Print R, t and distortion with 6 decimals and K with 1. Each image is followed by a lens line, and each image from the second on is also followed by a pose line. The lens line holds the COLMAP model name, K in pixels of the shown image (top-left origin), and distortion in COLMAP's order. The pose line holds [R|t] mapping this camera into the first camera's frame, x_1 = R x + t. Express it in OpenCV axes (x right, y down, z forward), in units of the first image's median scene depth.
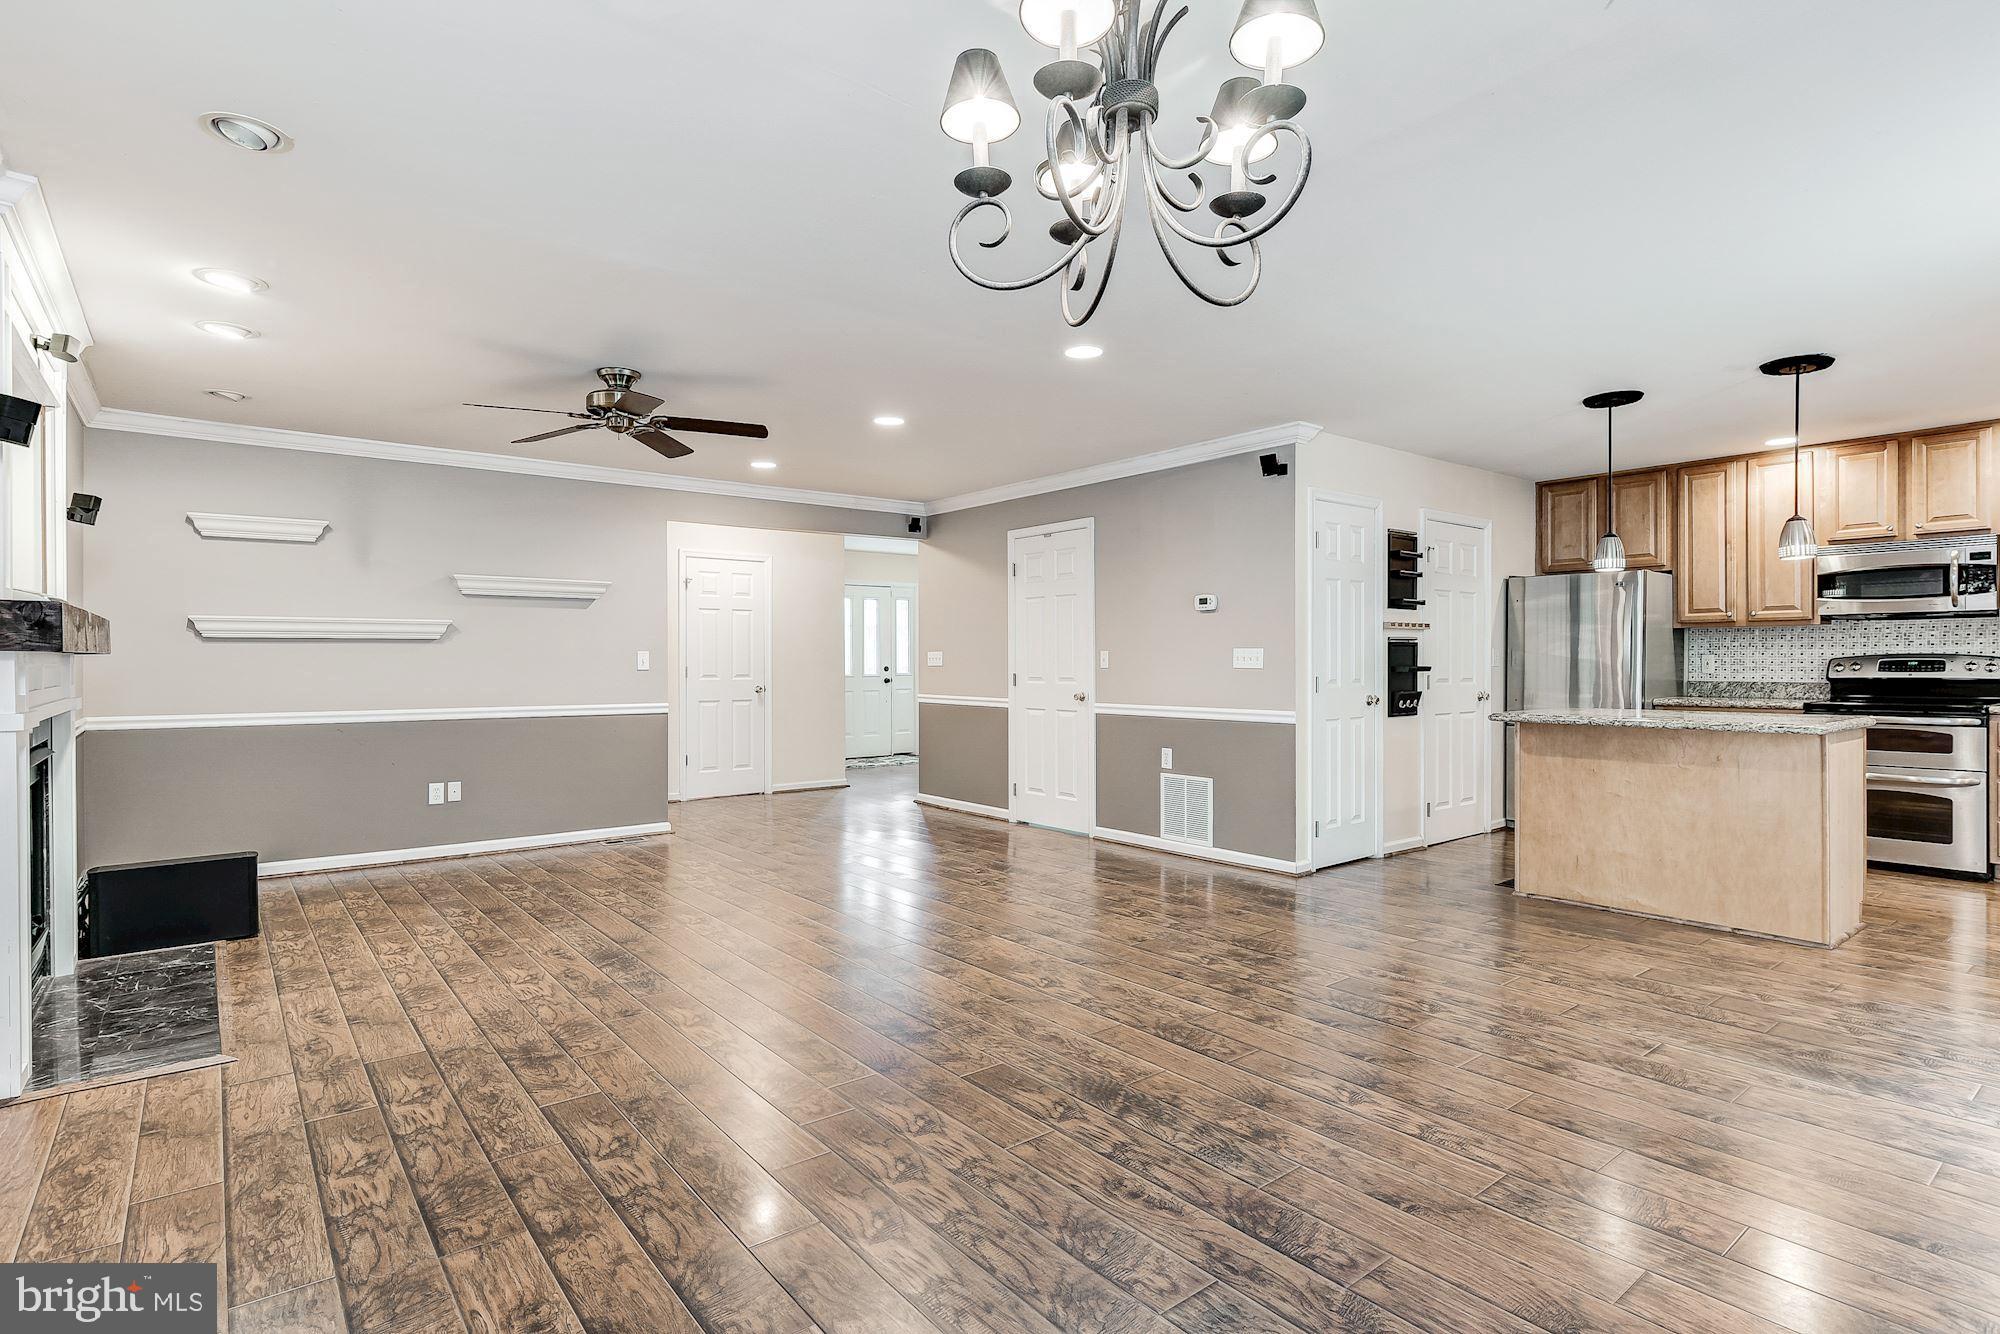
lens RADIAL K [[999.9, 0, 990.1], [0, 999.9, 668.8], [0, 0, 1]] dist [-0.011819, 0.005464]
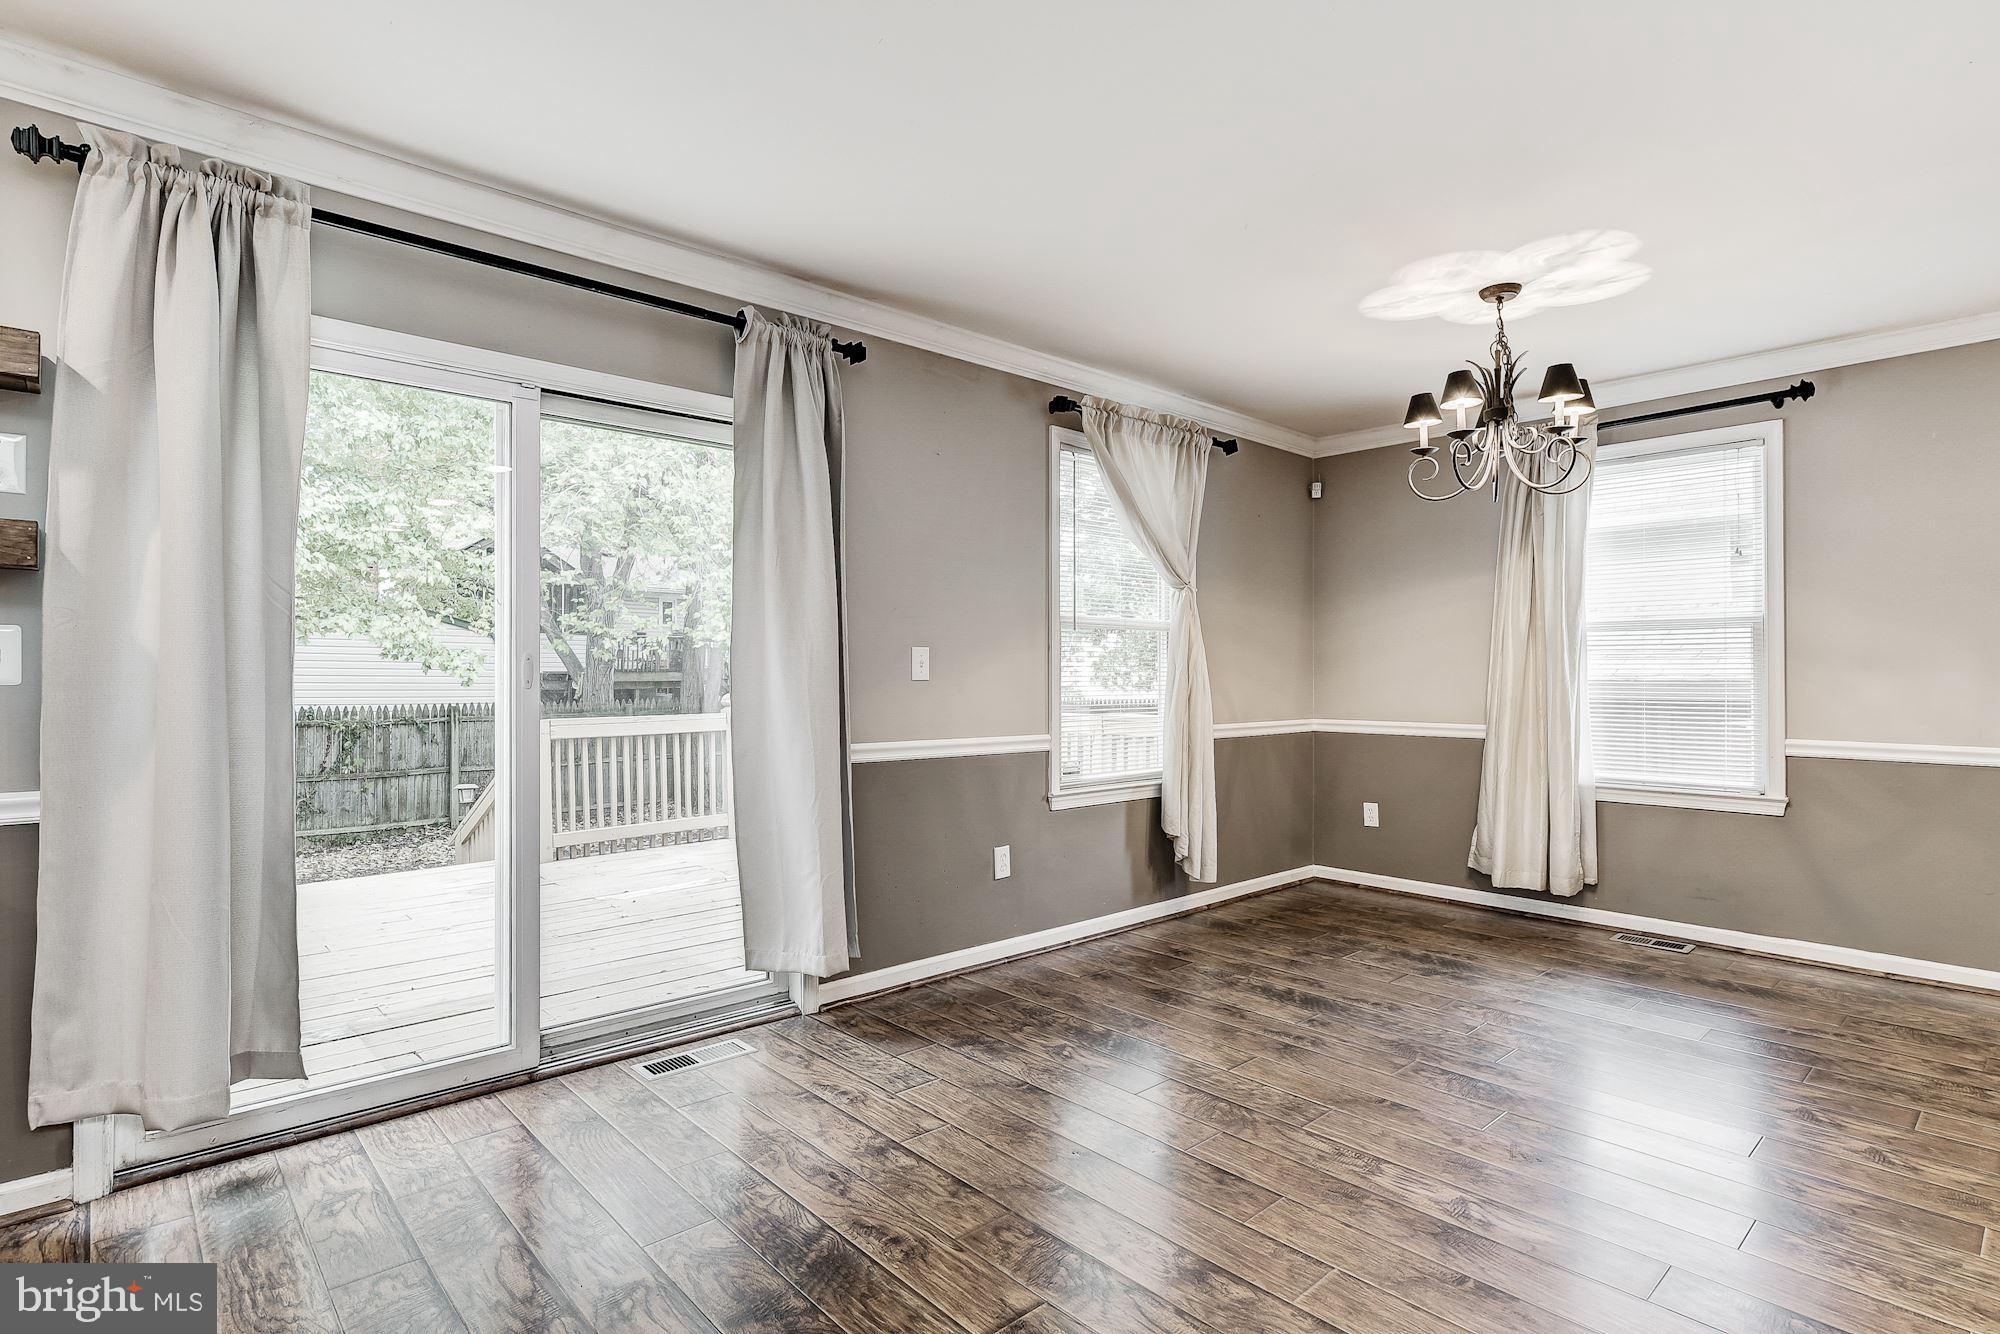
lens RADIAL K [[999.9, 0, 990.1], [0, 999.9, 667.4], [0, 0, 1]] dist [-0.011819, 0.005464]
pose [[-0.997488, 0.001795, -0.070816, 0.403823], [0.001628, 0.999996, 0.002412, -0.006554], [0.070820, 0.002291, -0.997486, 0.892048]]
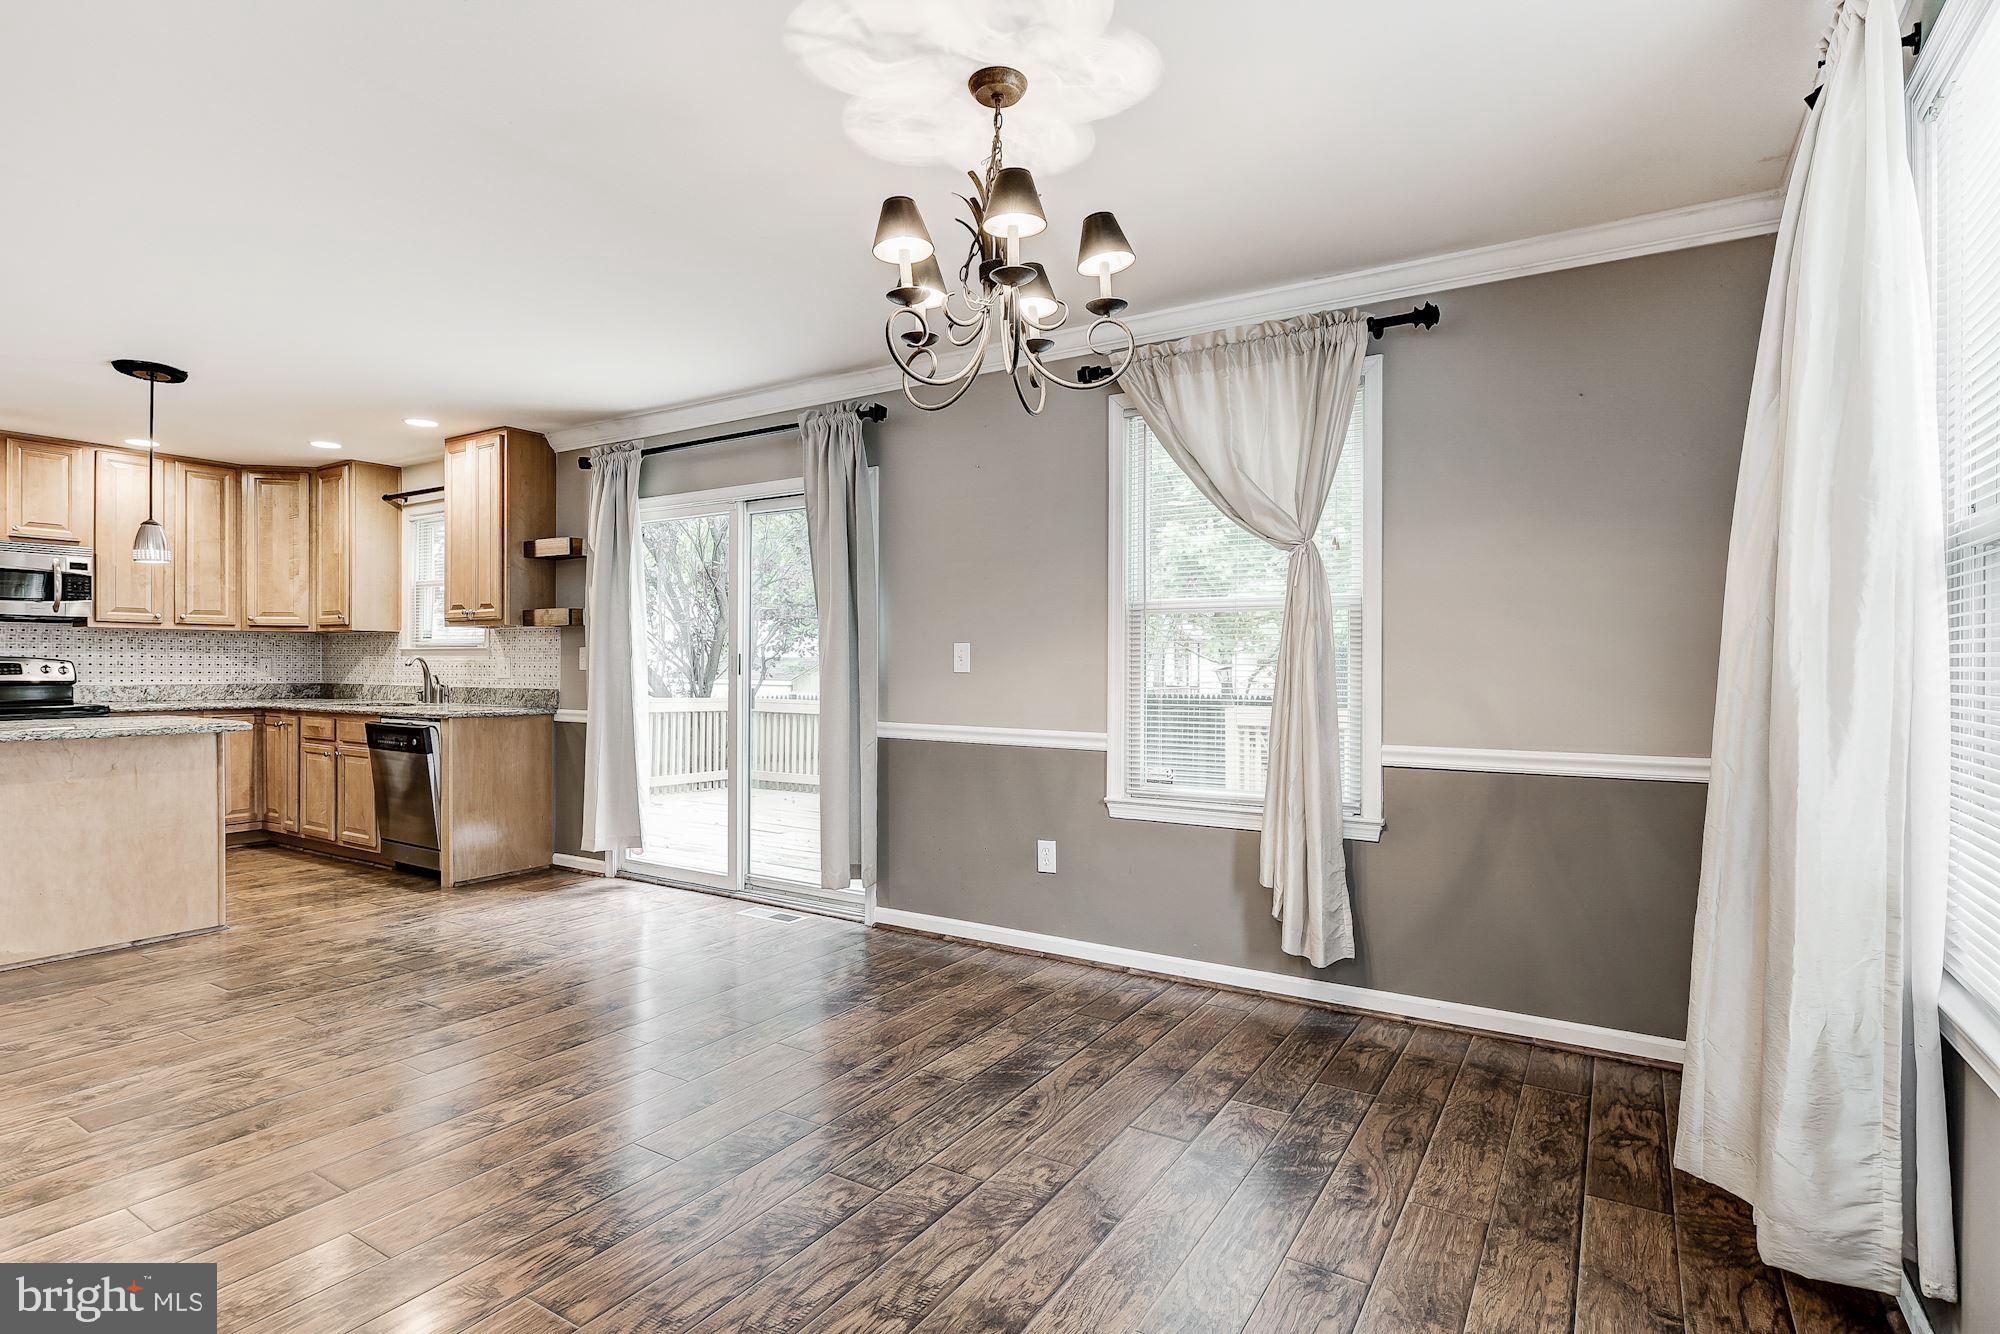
lens RADIAL K [[999.9, 0, 996.6], [0, 999.9, 667.4], [0, 0, 1]] dist [-0.011819, 0.005464]
pose [[-0.337391, 0.000767, 0.941364, -0.349068], [0.004692, 0.999989, 0.000867, -0.000570], [-0.941353, 0.004710, -0.337391, 0.430260]]
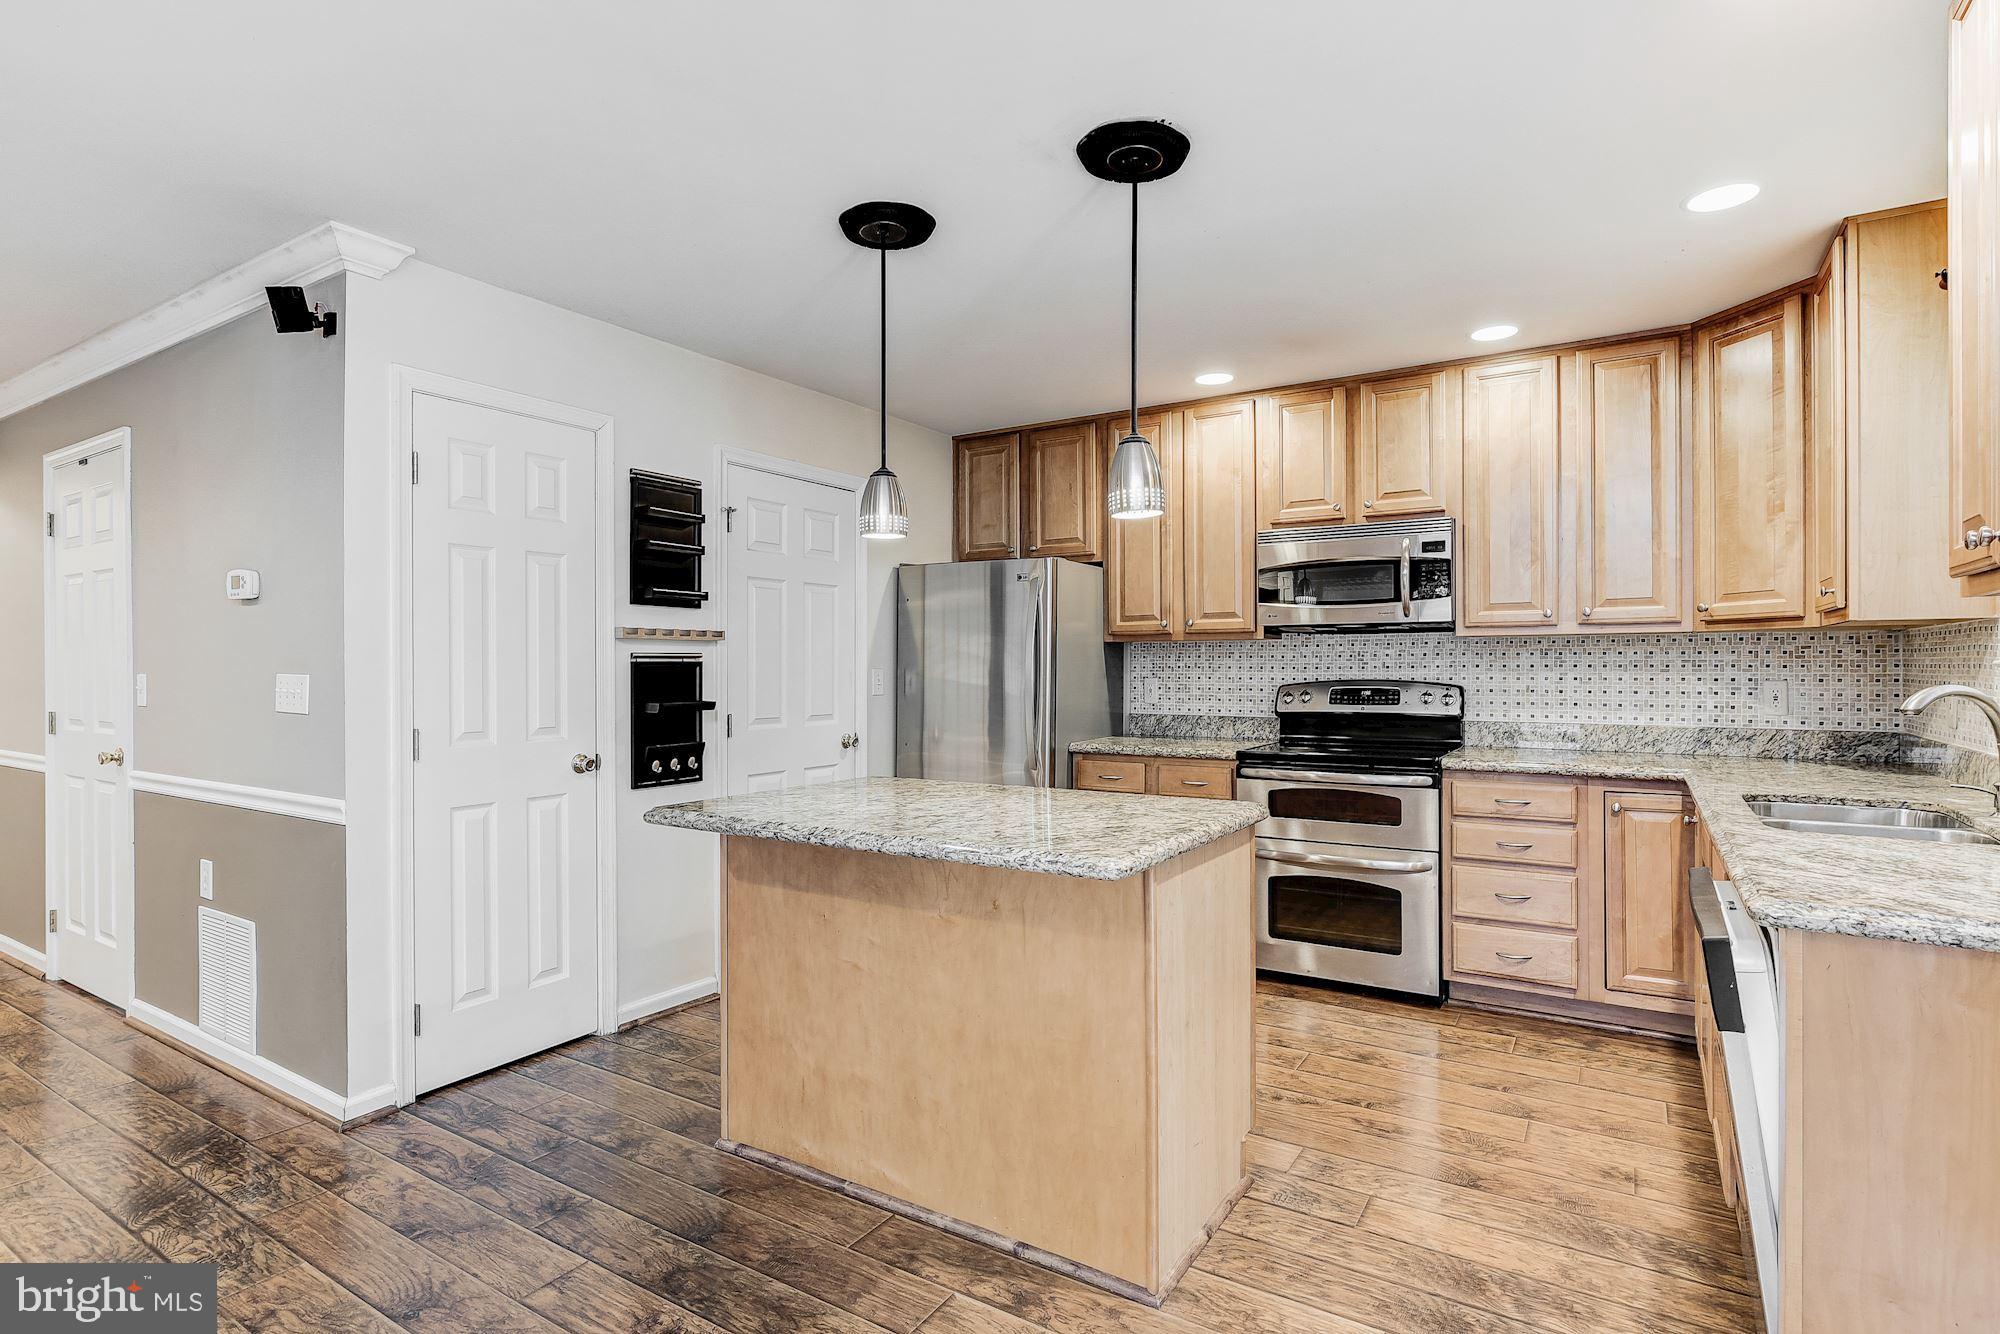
lens RADIAL K [[999.9, 0, 992.6], [0, 999.9, 669.3], [0, 0, 1]] dist [-0.011819, 0.005464]
pose [[0.943880, 0.000534, 0.330289, 0.456284], [0.001586, 0.999980, -0.006149, -0.020552], [-0.330286, 0.006327, 0.943860, 0.423338]]
